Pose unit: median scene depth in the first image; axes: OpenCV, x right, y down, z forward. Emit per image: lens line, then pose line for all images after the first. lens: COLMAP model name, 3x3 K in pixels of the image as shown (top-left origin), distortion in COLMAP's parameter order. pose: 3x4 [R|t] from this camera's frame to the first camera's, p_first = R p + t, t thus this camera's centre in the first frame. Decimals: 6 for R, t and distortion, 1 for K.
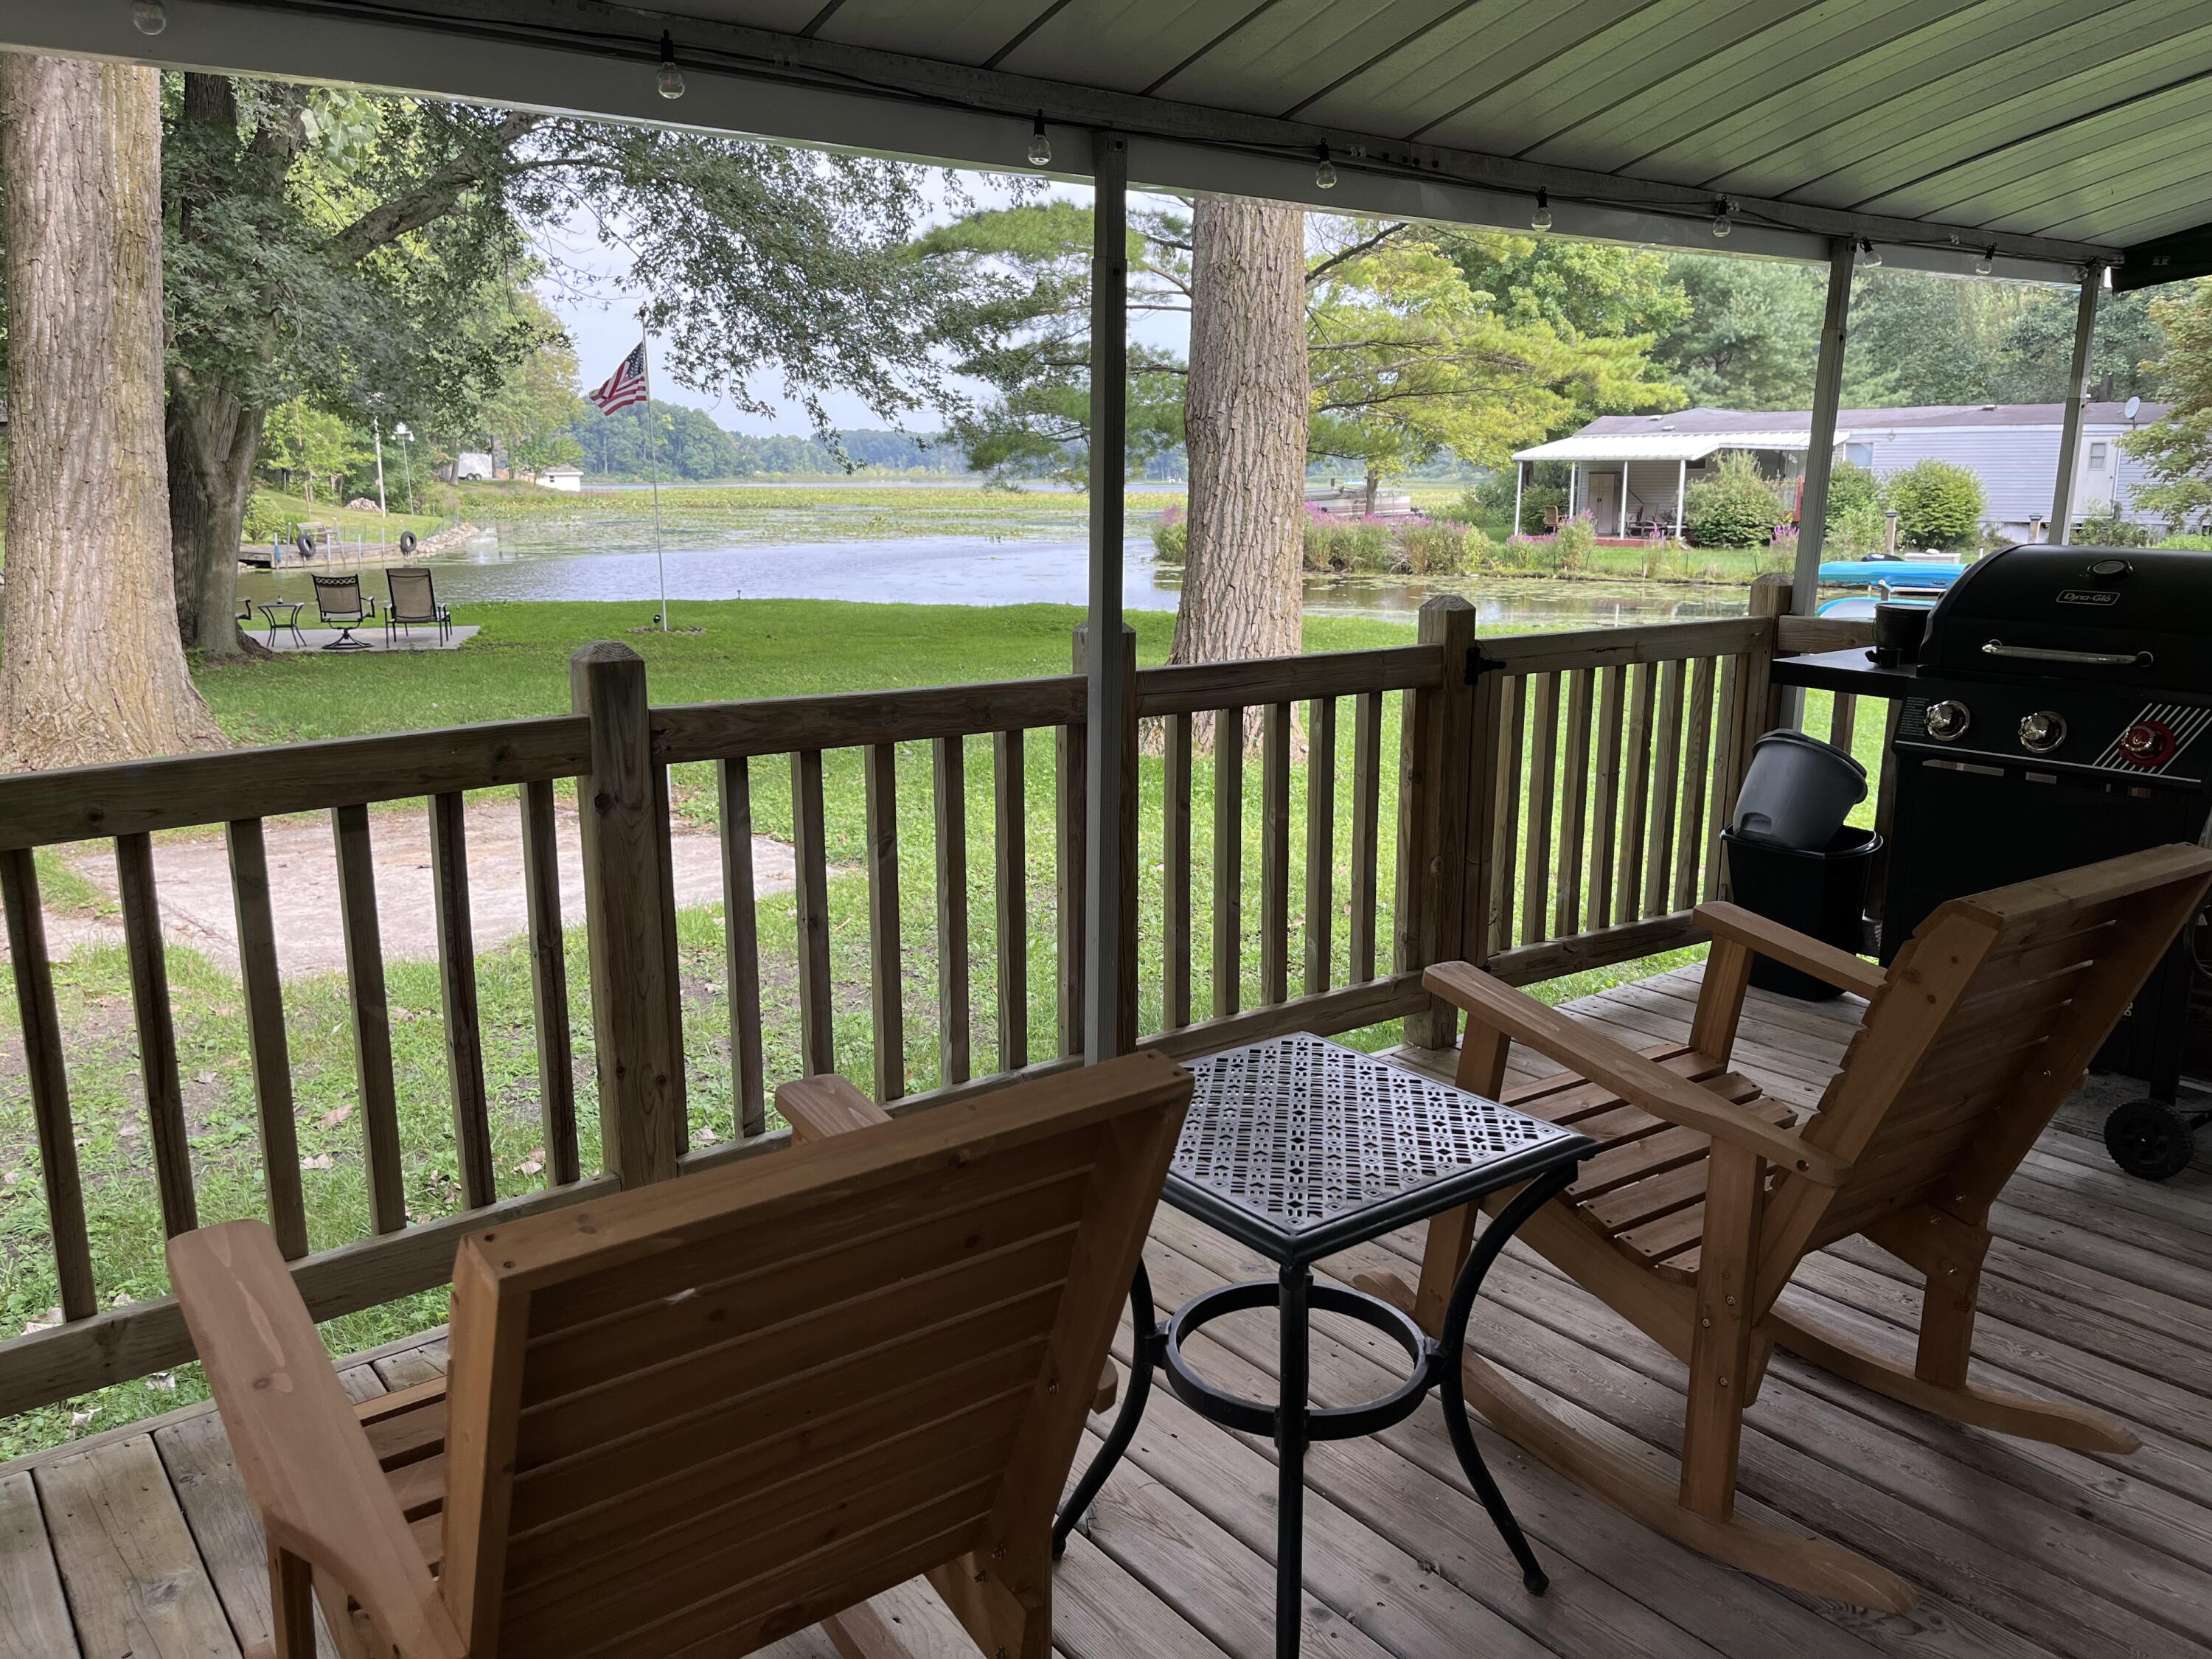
lens RADIAL K [[1684.0, 0, 1106.0], [0, 1684.0, 829.5], [0, 0, 1]] dist [0.058850, 0.000170]
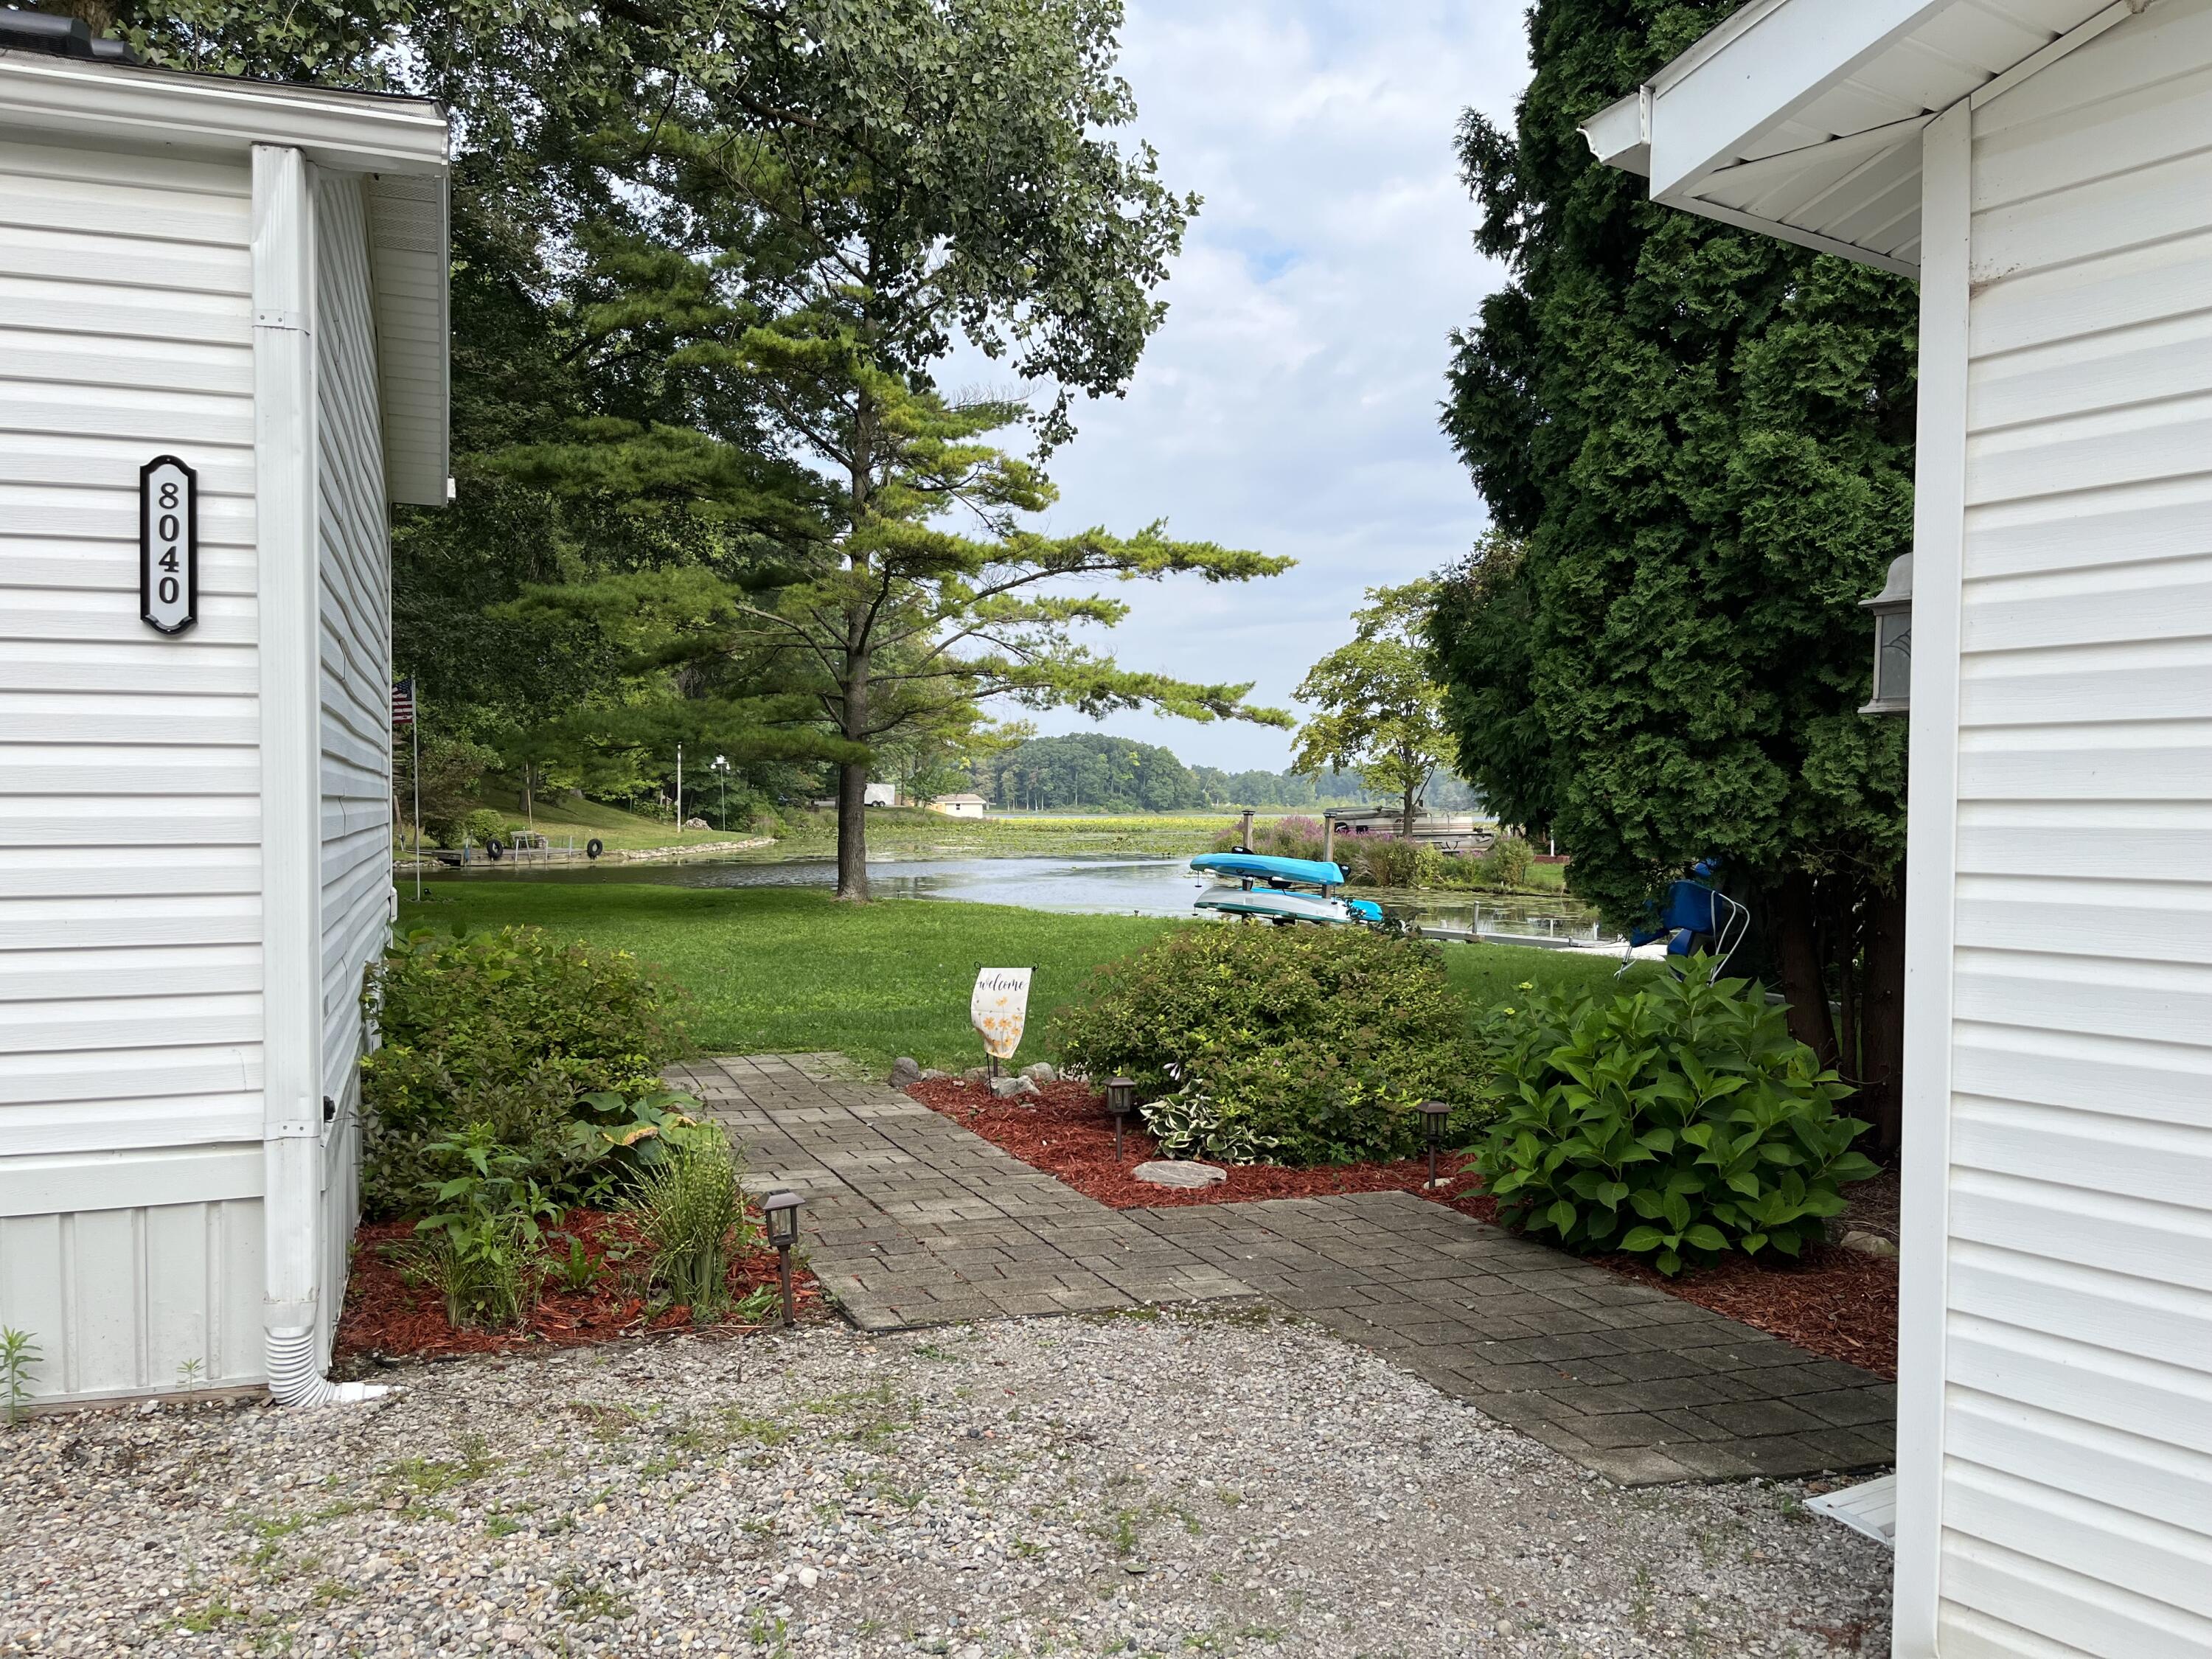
lens RADIAL K [[1684.0, 0, 1106.0], [0, 1684.0, 829.5], [0, 0, 1]] dist [0.058850, 0.000170]
pose [[0.958275, 0.011177, -0.285628, 0.165228], [-0.066151, 0.980781, -0.183556, 0.008178], [0.278087, 0.194792, 0.940598, -0.014564]]
